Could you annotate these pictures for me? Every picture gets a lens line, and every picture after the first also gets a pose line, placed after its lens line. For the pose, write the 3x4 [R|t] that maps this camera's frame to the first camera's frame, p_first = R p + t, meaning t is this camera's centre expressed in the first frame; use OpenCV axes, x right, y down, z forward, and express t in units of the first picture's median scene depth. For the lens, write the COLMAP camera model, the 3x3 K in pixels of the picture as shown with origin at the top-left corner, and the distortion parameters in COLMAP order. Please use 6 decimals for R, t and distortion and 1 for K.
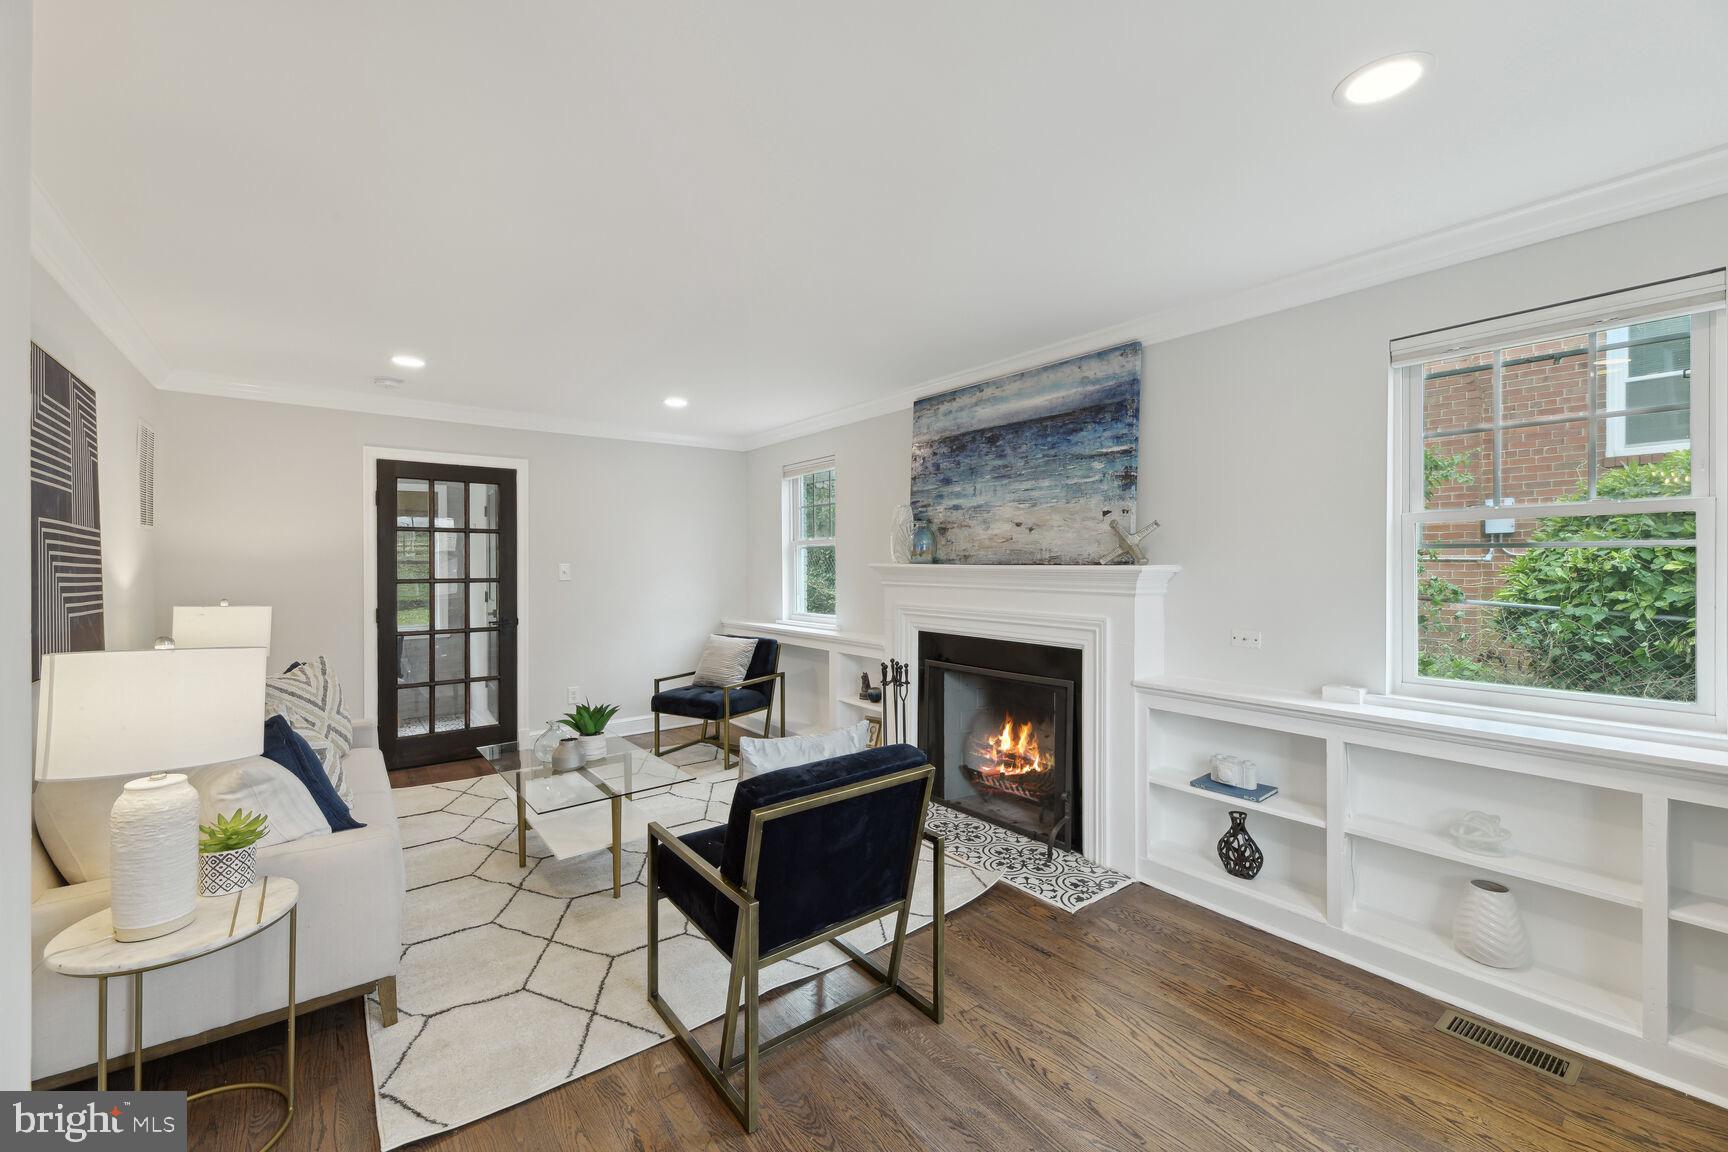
lens RADIAL K [[705.5, 0, 869.1], [0, 705.5, 564.2], [0, 0, 1]] dist [0.000872, -0.000126]
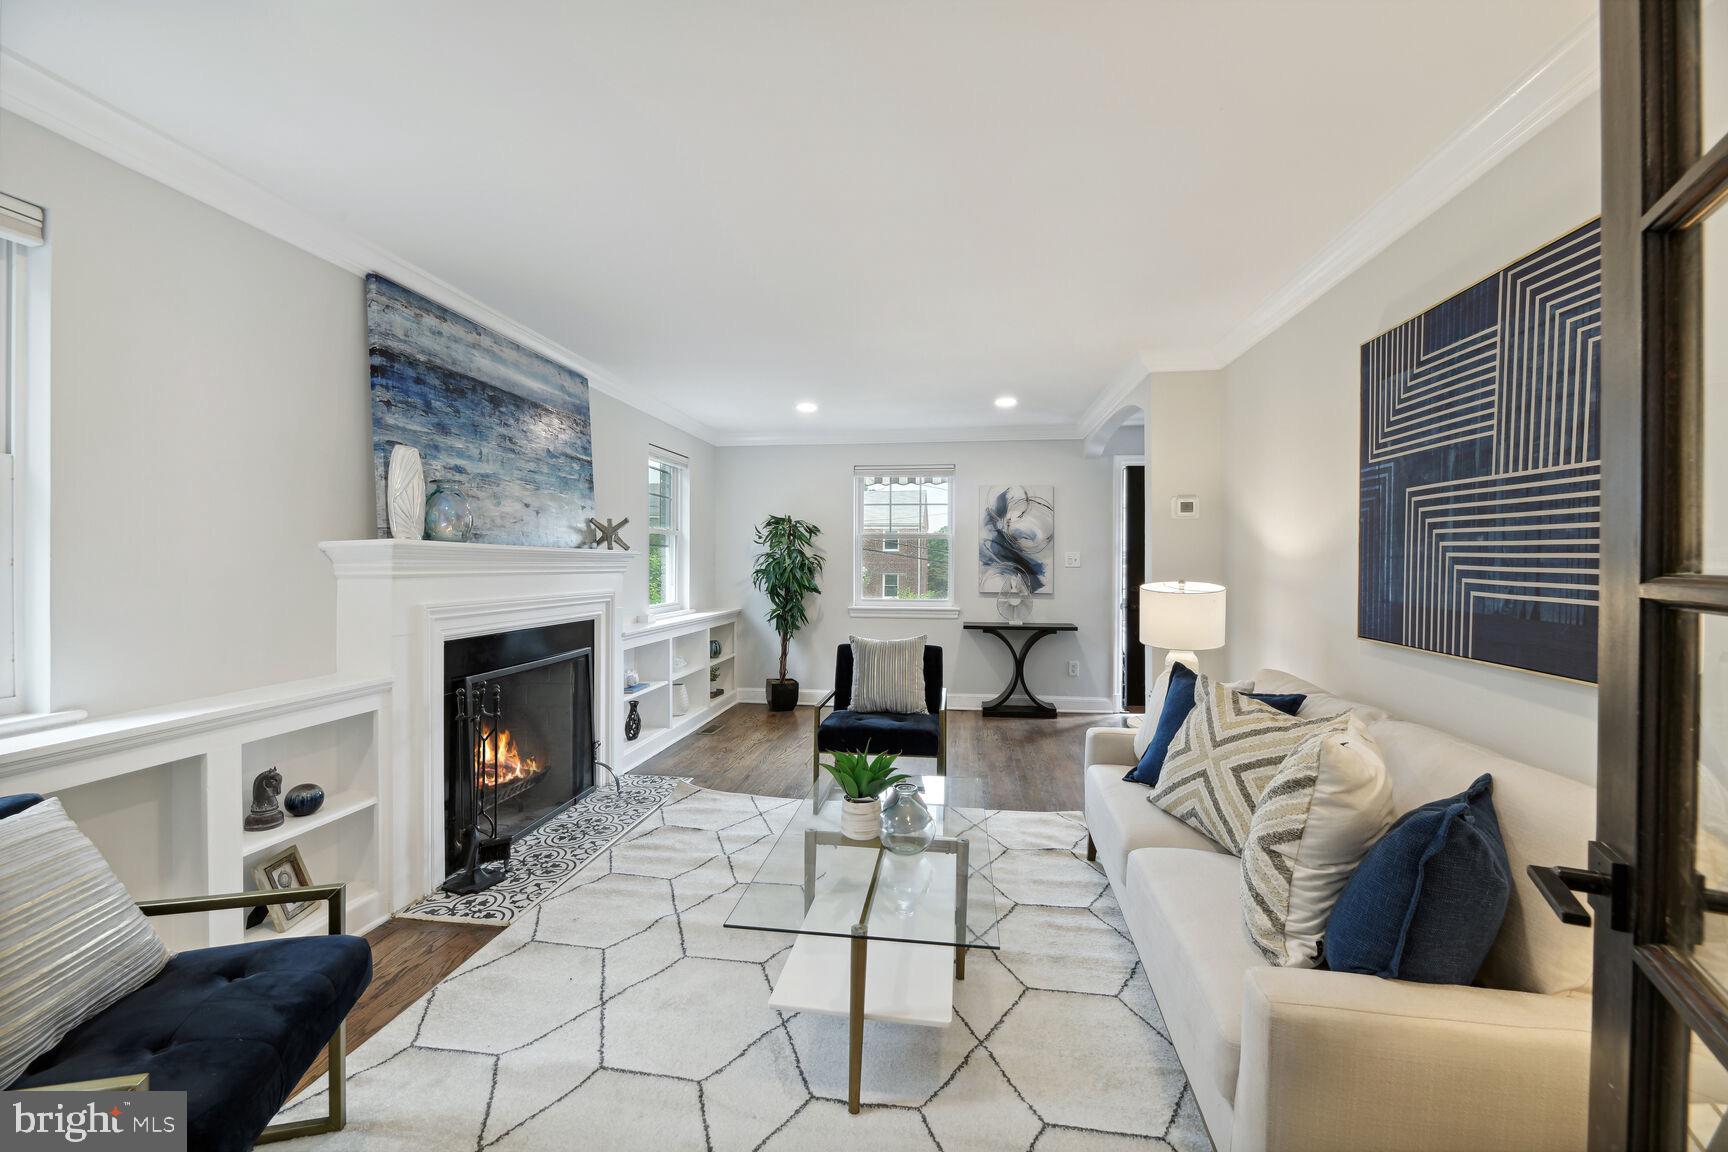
lens RADIAL K [[705.5, 0, 869.1], [0, 705.5, 564.2], [0, 0, 1]] dist [0.000872, -0.000126]
pose [[-0.705490, 0.001167, 0.708718, -0.757783], [0.004263, 0.999988, 0.002597, 0.021783], [-0.708707, 0.004854, -0.705487, 1.288379]]
